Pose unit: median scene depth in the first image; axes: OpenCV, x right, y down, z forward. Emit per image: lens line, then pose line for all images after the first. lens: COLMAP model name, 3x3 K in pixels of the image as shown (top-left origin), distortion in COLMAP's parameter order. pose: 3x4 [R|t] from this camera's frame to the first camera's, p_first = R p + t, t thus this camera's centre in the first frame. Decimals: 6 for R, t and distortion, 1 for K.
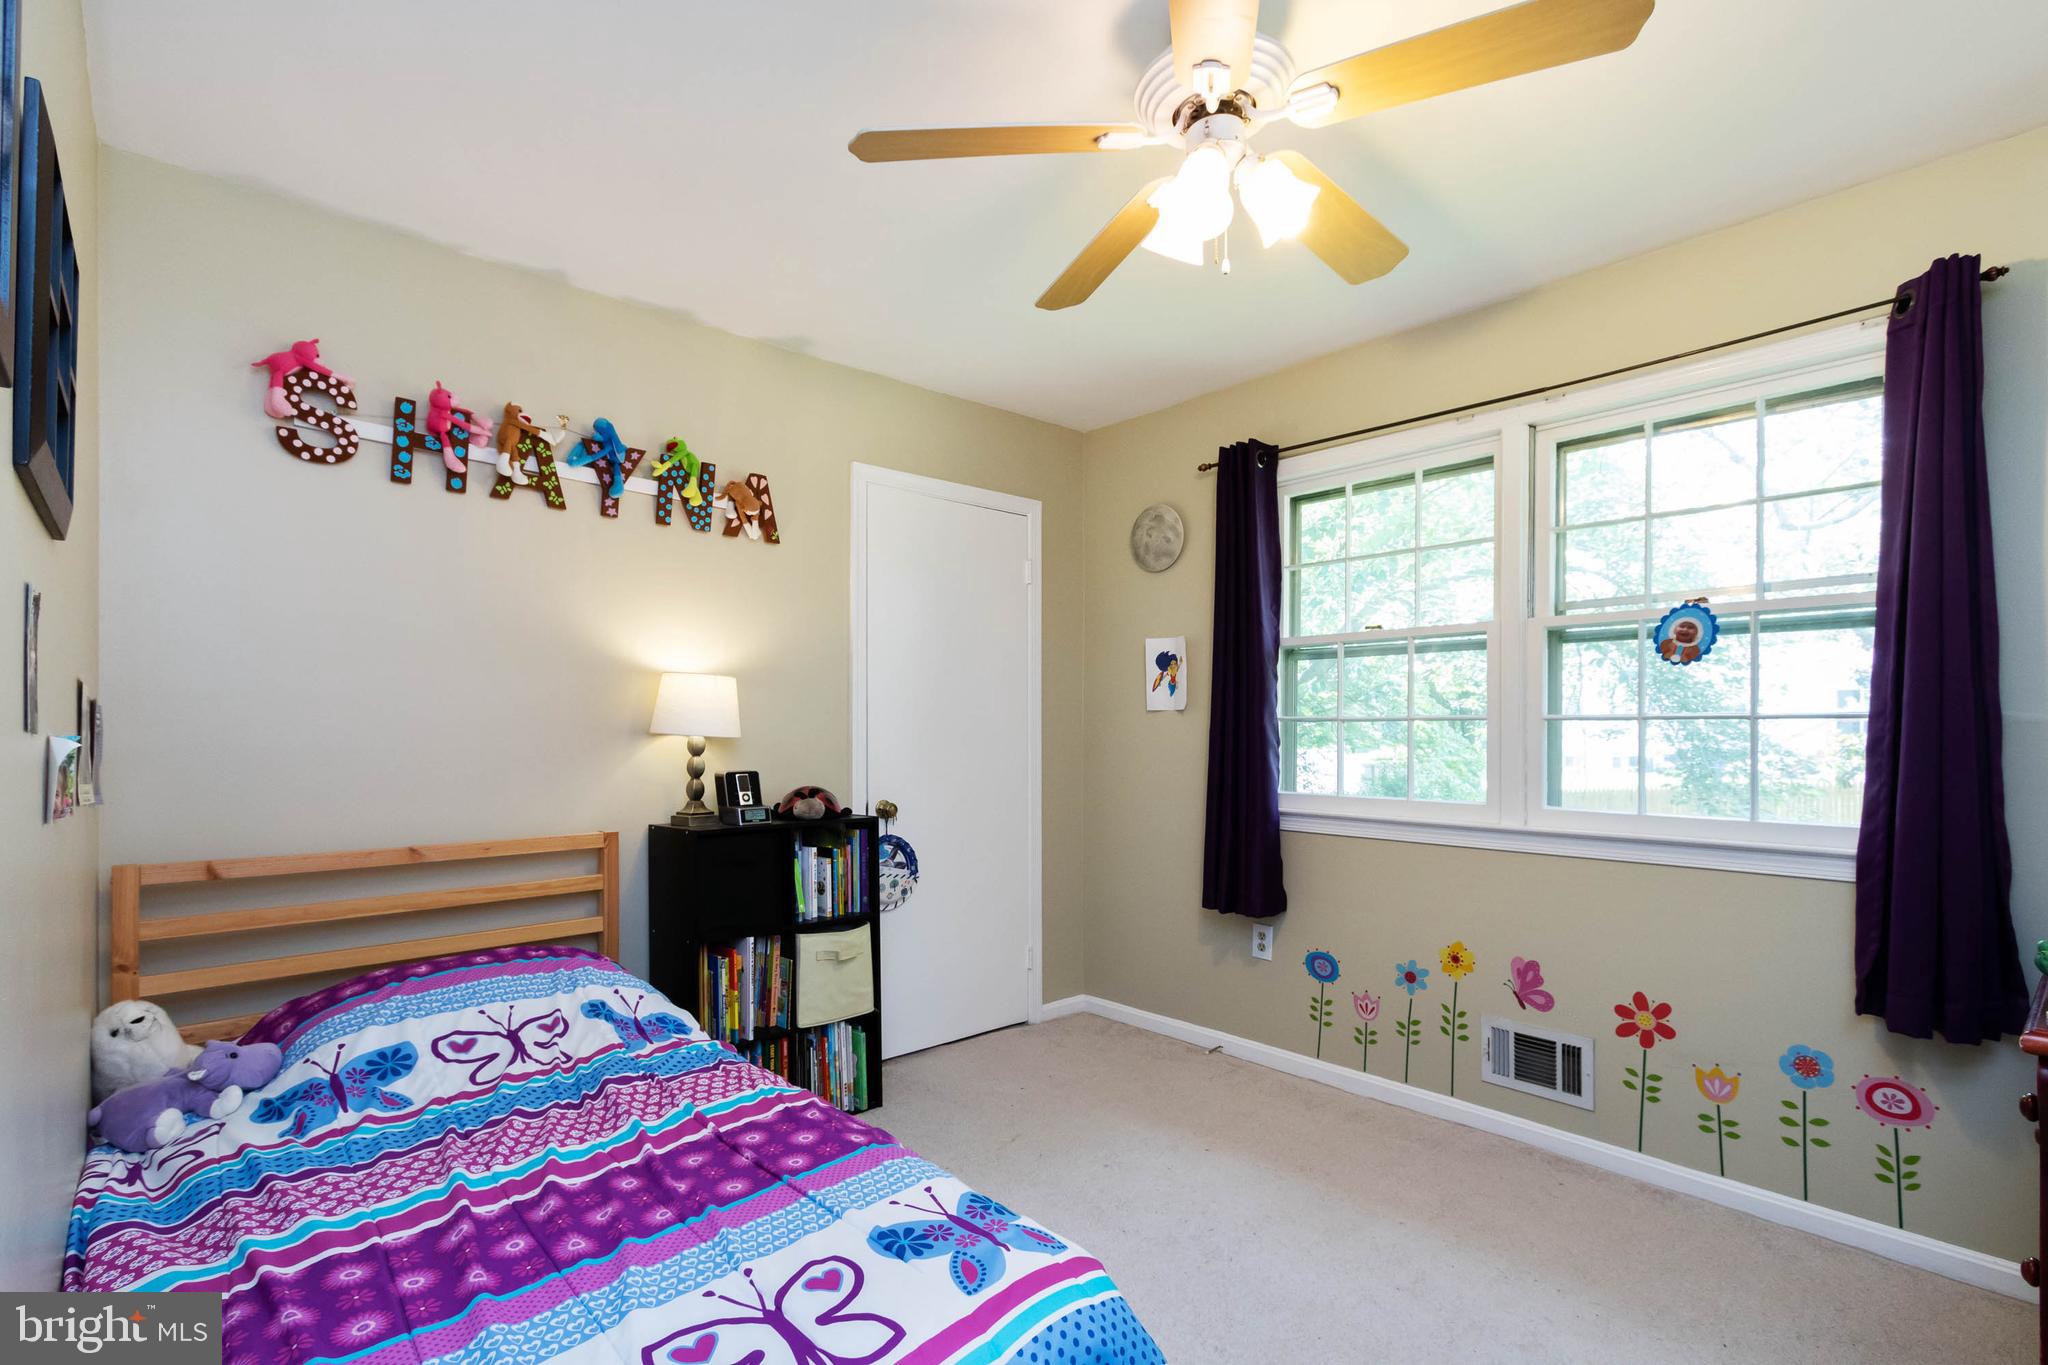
lens RADIAL K [[946.5, 0, 1016.7], [0, 946.5, 726.3], [0, 0, 1]] dist [0.004415, -0.000968]
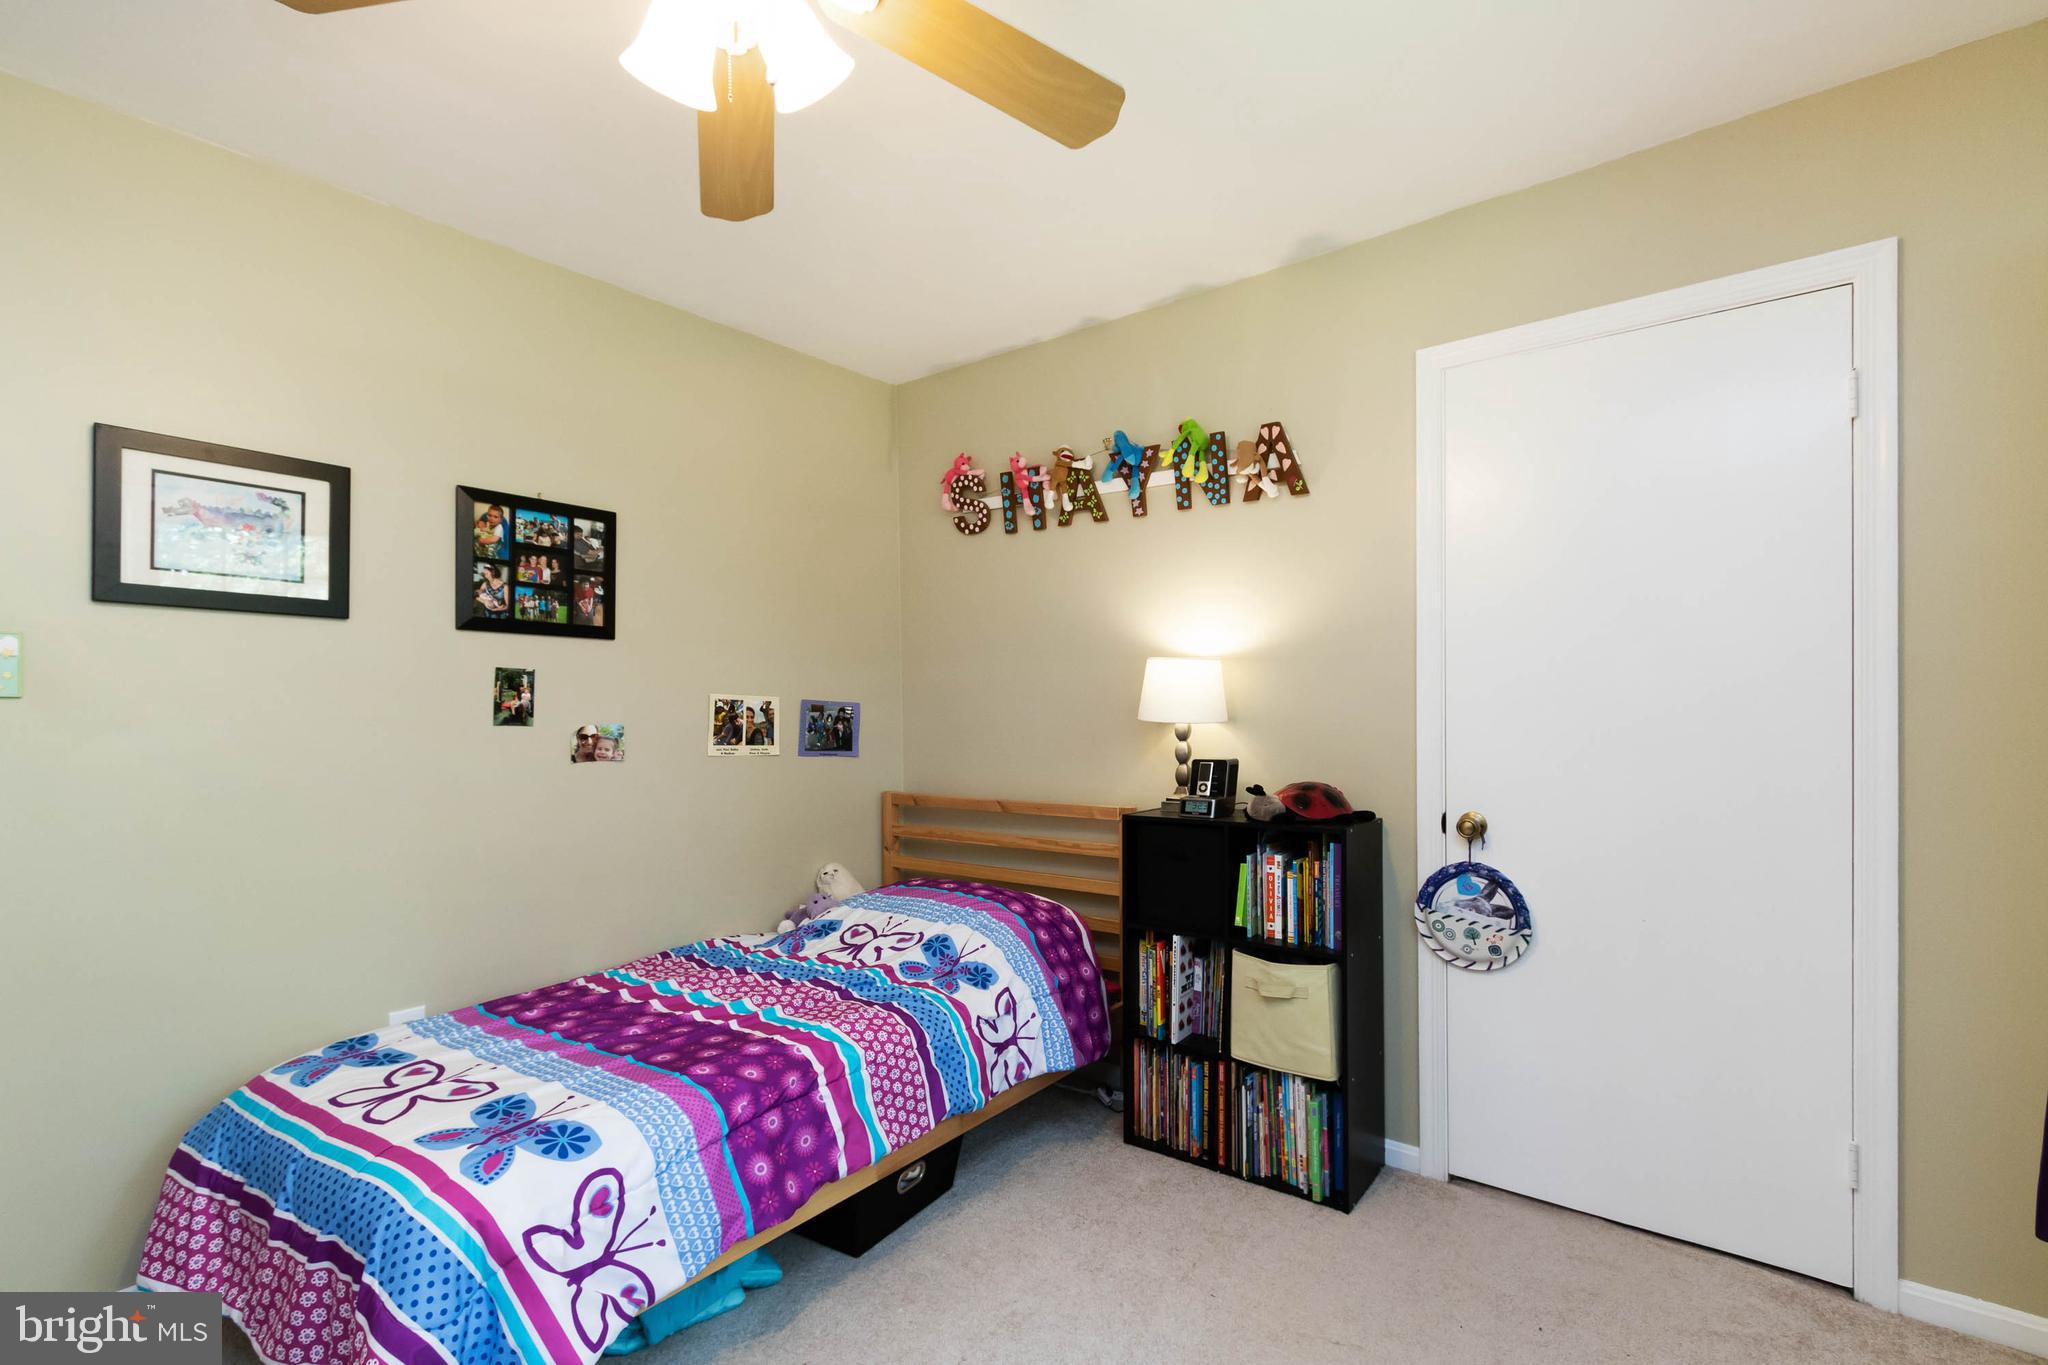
lens RADIAL K [[946.5, 0, 1024.6], [0, 946.5, 698.6], [0, 0, 1]] dist [0.004415, -0.000968]
pose [[0.171421, -0.004654, -0.985187, 0.605234], [0.017365, 0.999848, -0.001702, -0.013355], [0.985045, -0.016817, 0.171476, 0.674925]]
